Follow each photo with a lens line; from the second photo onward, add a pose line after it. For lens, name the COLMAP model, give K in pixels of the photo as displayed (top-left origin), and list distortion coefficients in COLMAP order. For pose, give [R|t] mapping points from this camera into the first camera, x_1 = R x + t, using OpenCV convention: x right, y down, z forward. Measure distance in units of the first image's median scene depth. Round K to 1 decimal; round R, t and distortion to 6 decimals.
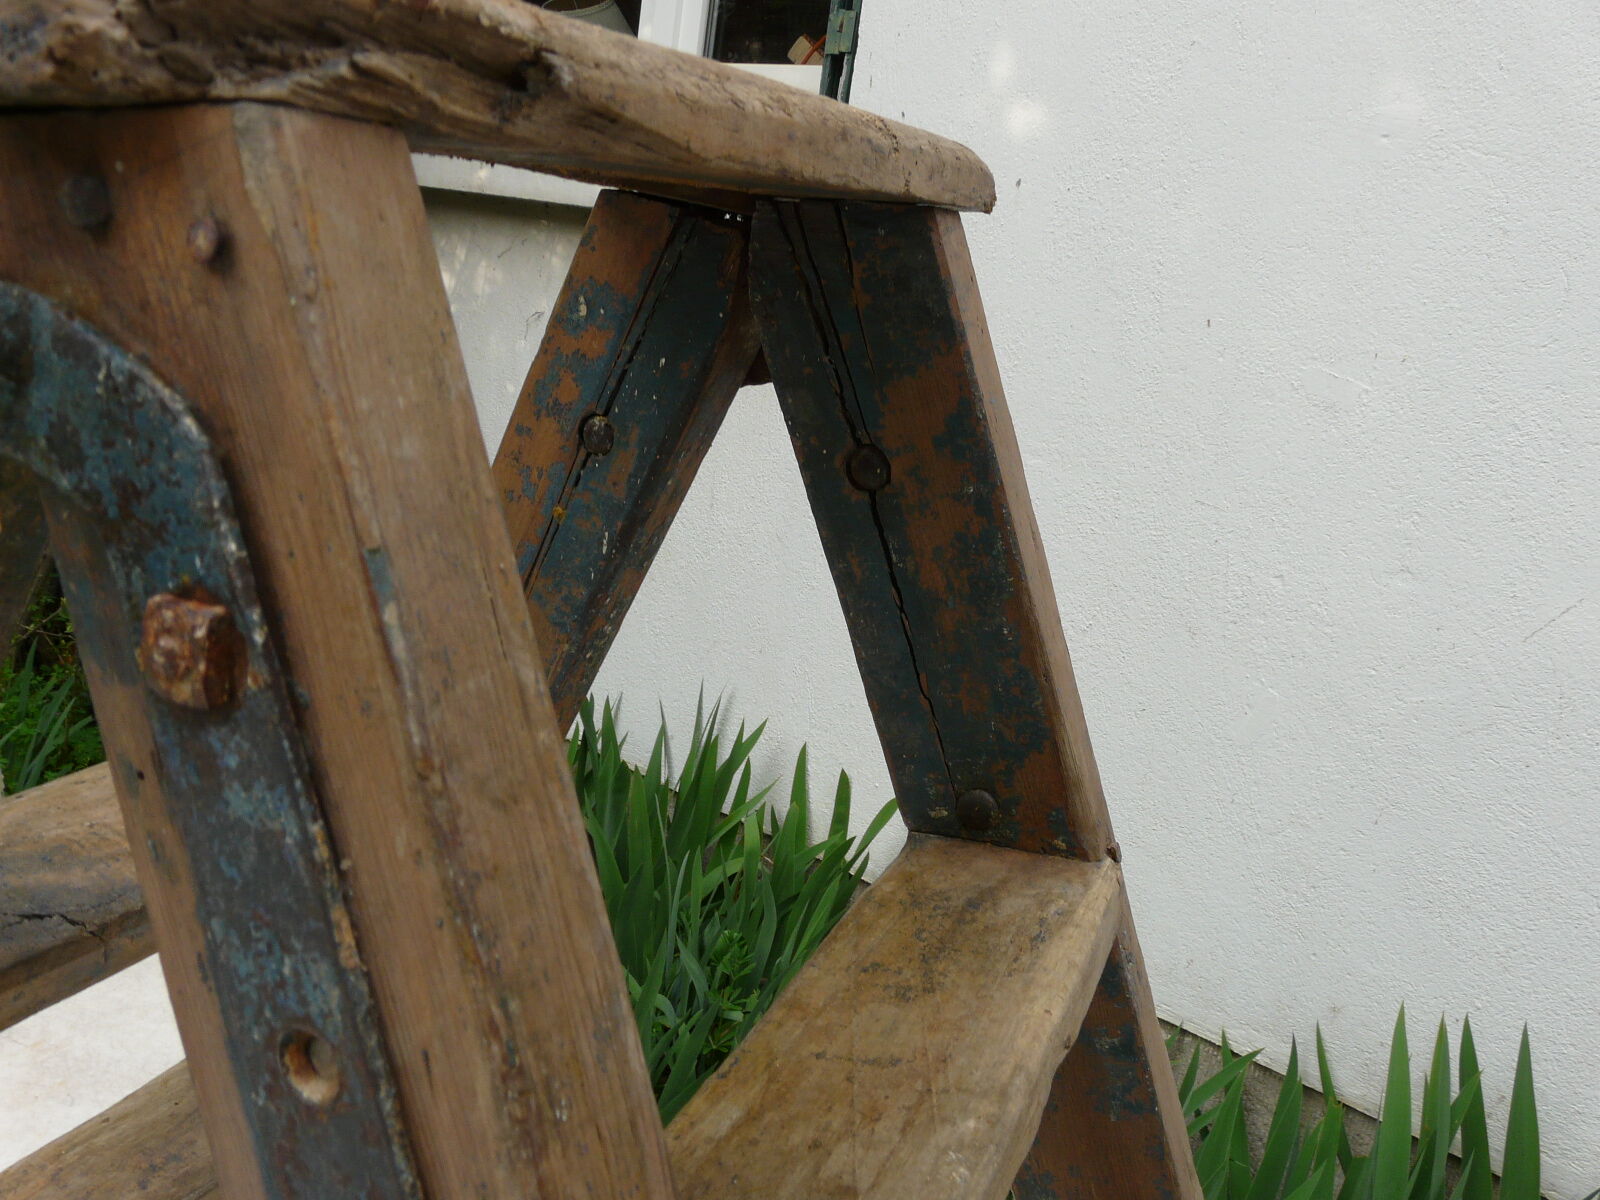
lens RADIAL K [[1294.2, 0, 794.1], [0, 1294.2, 615.8], [0, 0, 1]] dist [-0.087244, 0.084892]
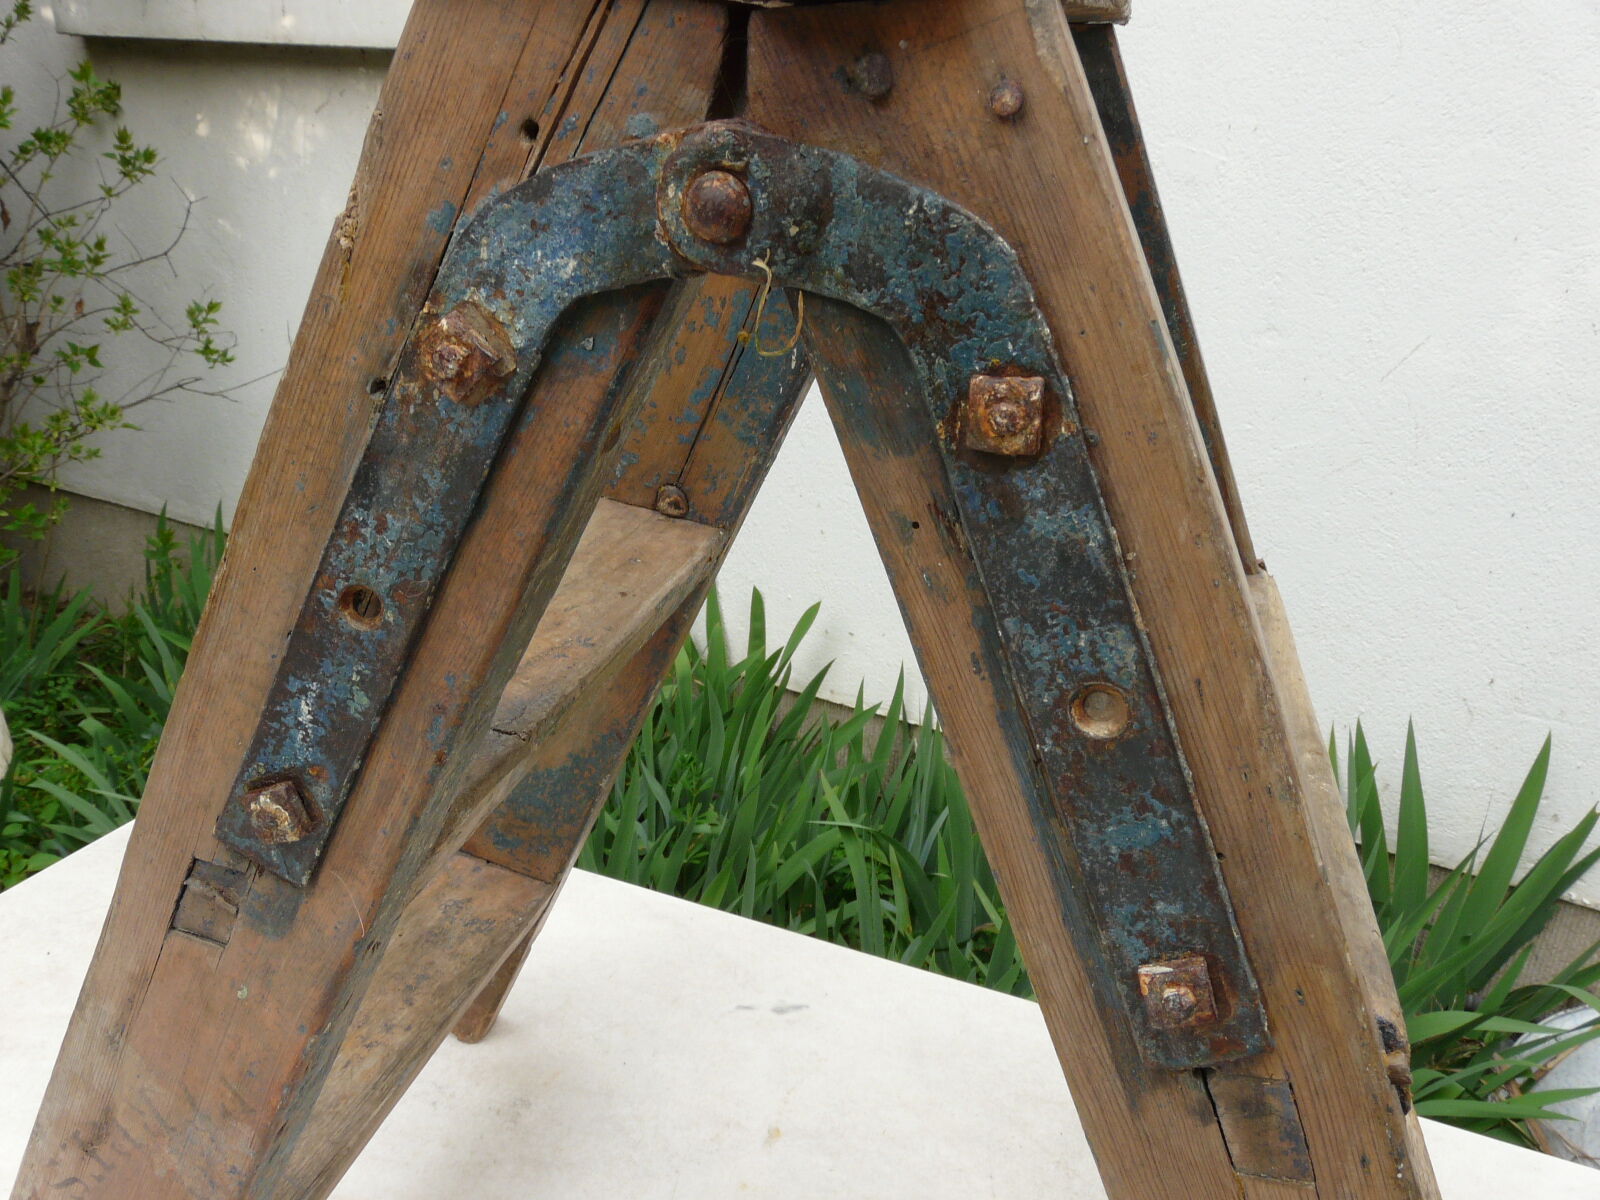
lens RADIAL K [[1294.2, 0, 794.3], [0, 1294.2, 608.0], [0, 0, 1]] dist [-0.087244, 0.084892]
pose [[0.981084, -0.143920, 0.129464, -0.876108], [0.126594, 0.982948, 0.133367, 0.018195], [-0.146450, -0.114455, 0.982574, -0.308474]]
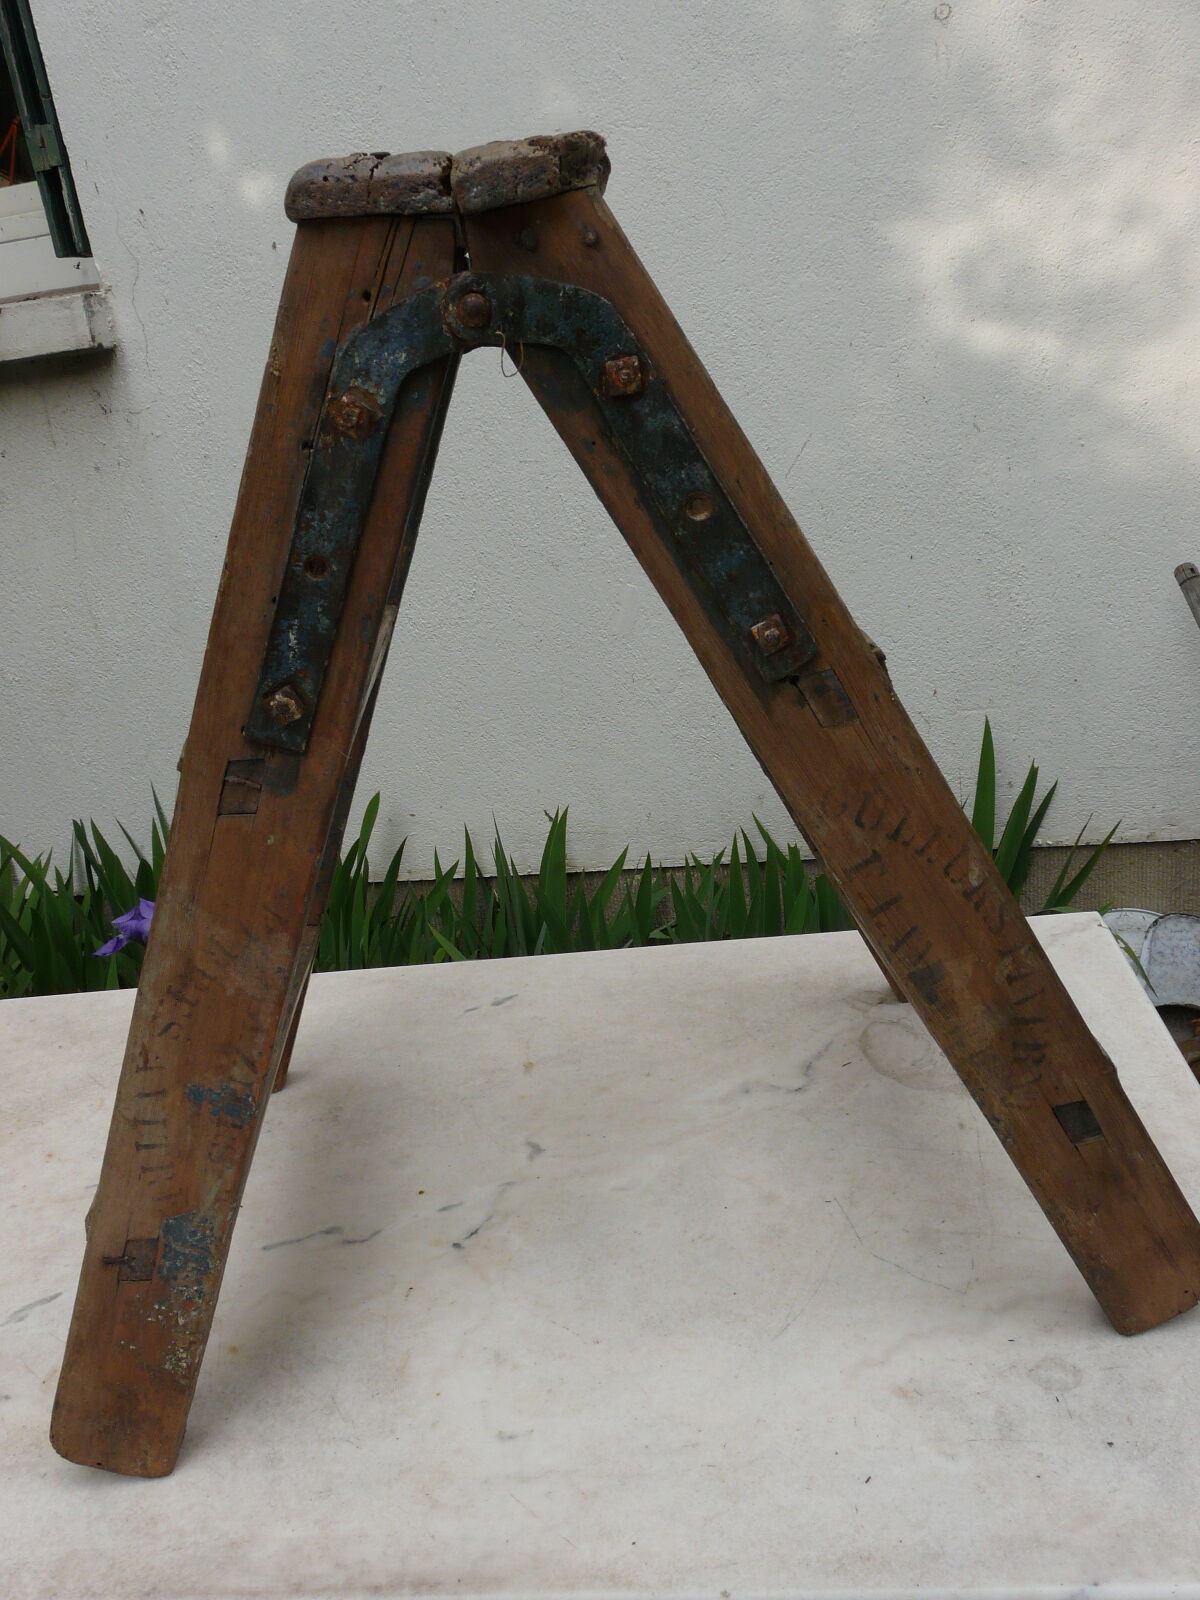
lens RADIAL K [[1294.2, 0, 599.4], [0, 1294.2, 813.6], [0, 0, 1]] dist [-0.087244, 0.084892]
pose [[0.847170, -0.399850, 0.349891, -1.921052], [0.363920, 0.916482, 0.166203, 0.430102], [-0.387125, -0.013470, 0.921929, -1.684559]]
